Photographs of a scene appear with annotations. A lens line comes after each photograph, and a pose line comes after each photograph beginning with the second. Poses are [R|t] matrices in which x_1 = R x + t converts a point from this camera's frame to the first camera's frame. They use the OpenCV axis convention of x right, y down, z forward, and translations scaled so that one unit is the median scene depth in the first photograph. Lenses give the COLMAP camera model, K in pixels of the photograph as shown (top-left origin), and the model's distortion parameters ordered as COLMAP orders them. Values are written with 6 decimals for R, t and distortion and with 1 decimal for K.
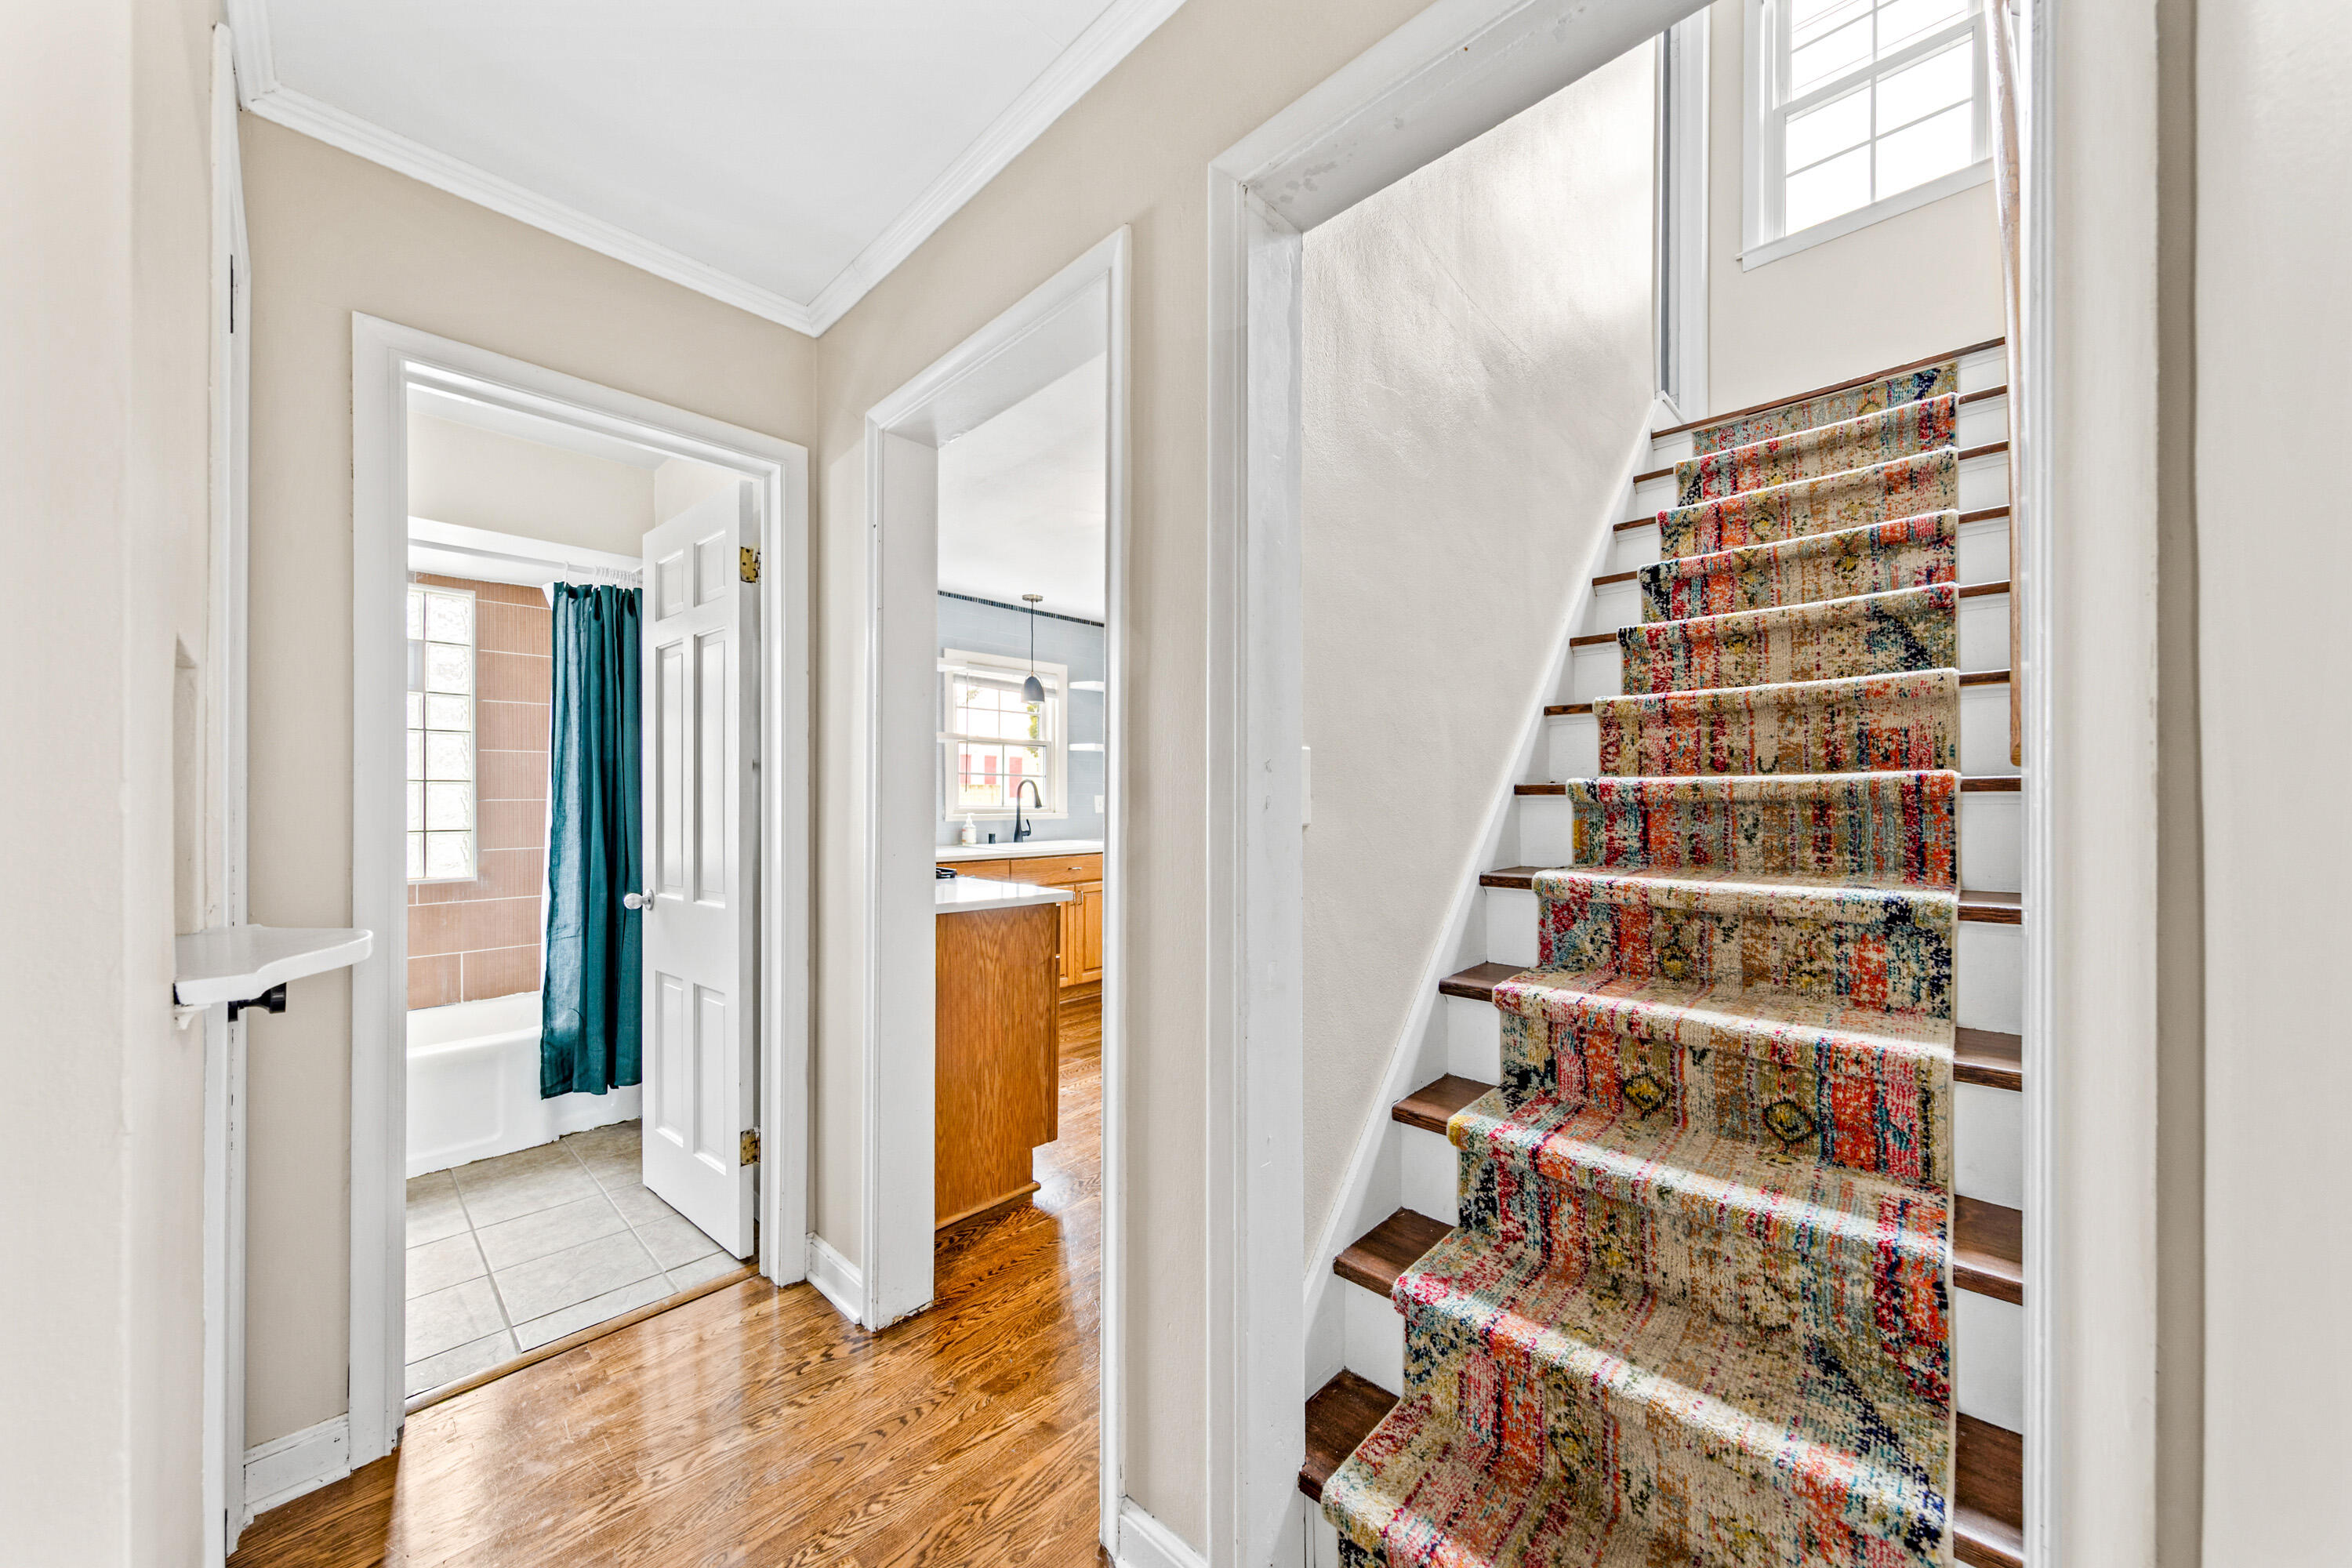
lens RADIAL K [[846.4, 0, 1173.7], [0, 846.4, 803.6], [0, 0, 1]] dist [0.000340, -0.000021]
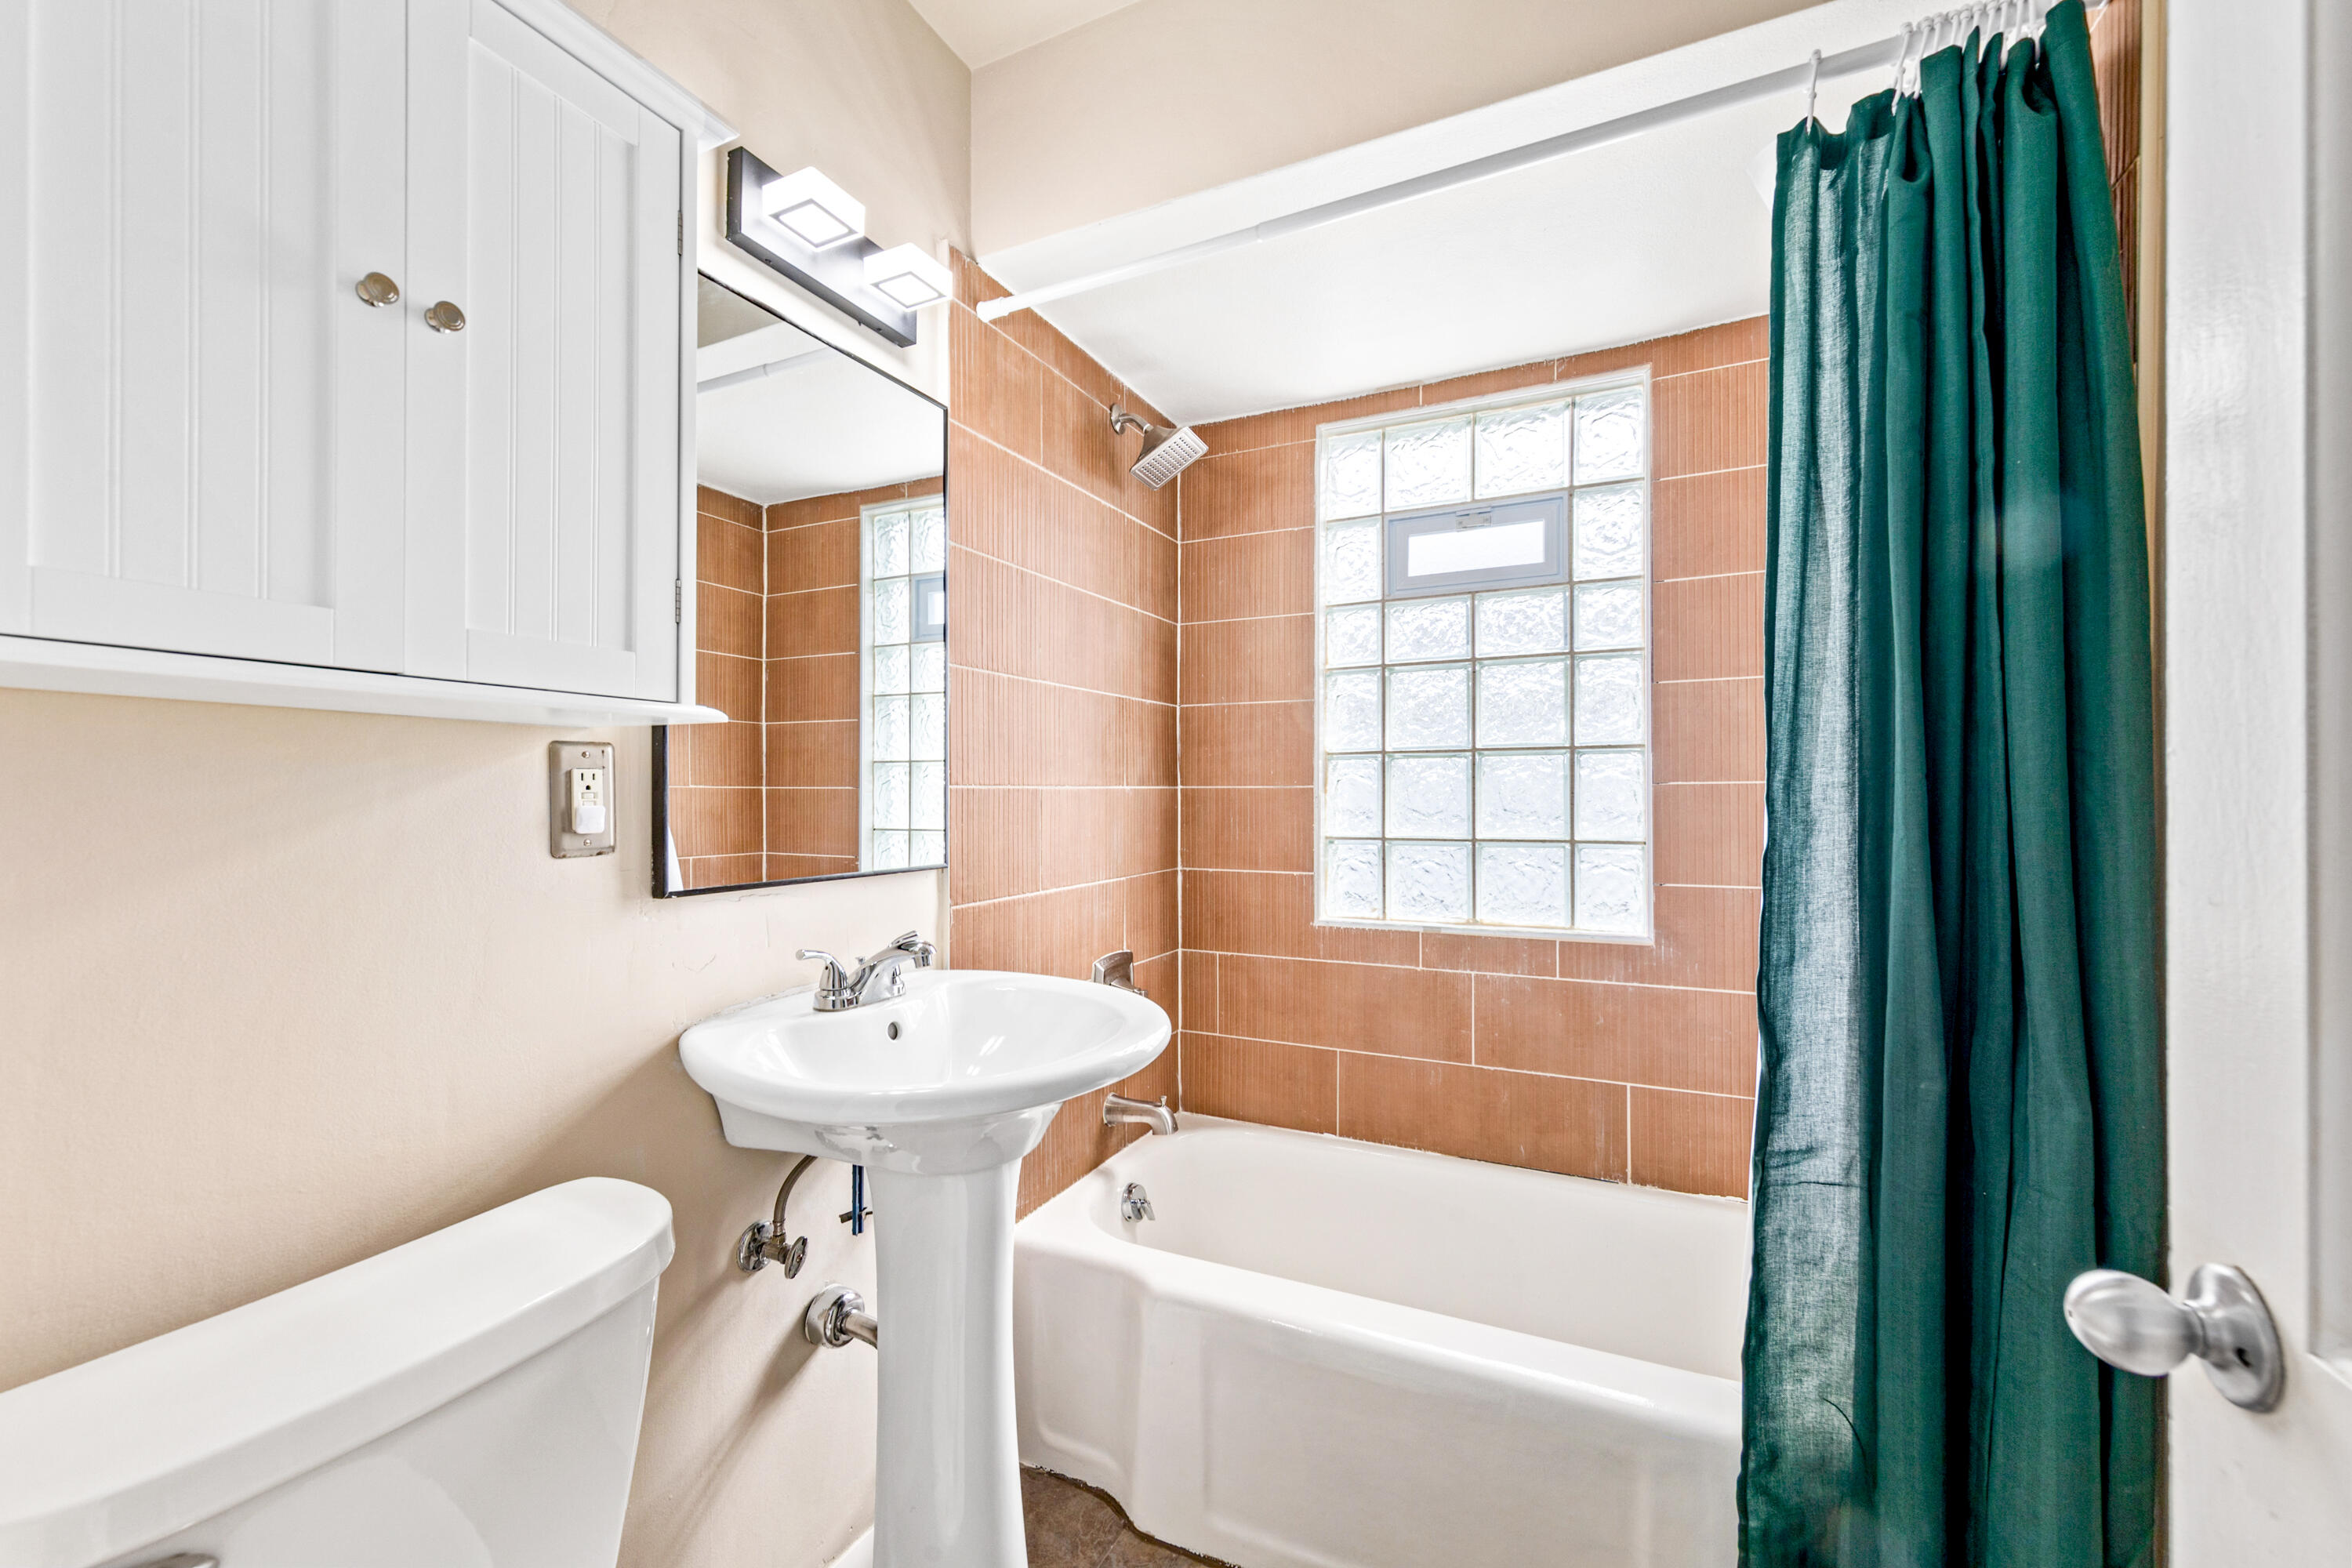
lens RADIAL K [[934.0, 0, 1176.6], [0, 934.0, 796.9], [0, 0, 1]] dist [0.001499, 0.000104]
pose [[0.304396, -0.001640, -0.952544, -0.434403], [-0.000958, 0.999997, -0.002028, 0.005470], [0.952545, 0.001530, 0.304393, 0.636928]]
